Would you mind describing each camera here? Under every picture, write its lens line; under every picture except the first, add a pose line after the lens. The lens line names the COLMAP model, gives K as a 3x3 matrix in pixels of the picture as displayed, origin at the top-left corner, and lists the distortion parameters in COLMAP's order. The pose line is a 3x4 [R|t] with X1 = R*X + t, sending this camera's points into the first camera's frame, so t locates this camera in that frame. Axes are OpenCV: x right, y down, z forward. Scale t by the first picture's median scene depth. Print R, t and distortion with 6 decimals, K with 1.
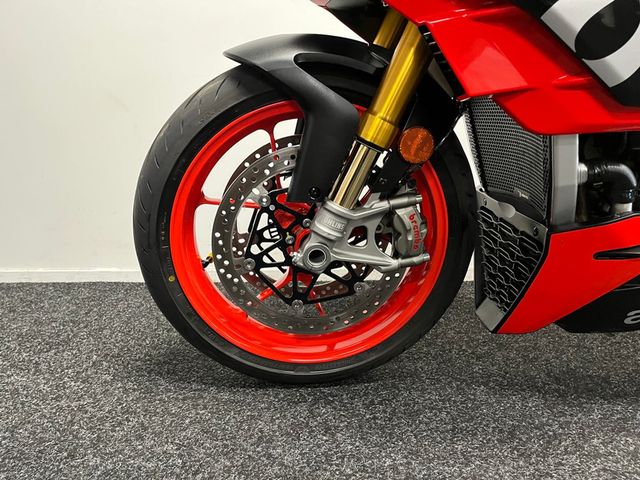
lens RADIAL K [[485.4, 0, 321.6], [0, 485.4, 241.2], [0, 0, 1]] dist [0.050001, -0.063554]
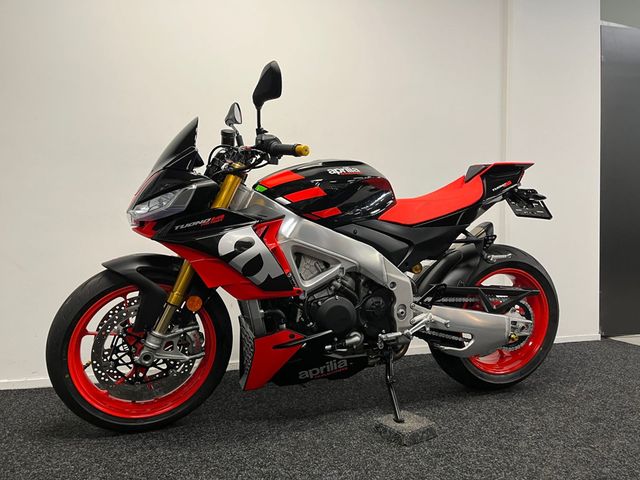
lens RADIAL K [[485.4, 0, 335.4], [0, 485.4, 231.4], [0, 0, 1]] dist [0.050001, -0.063554]
pose [[0.957231, -0.003462, 0.289302, 0.151491], [0.067204, 0.975240, -0.210693, -0.001259], [-0.281410, 0.221124, 0.933763, -1.247899]]
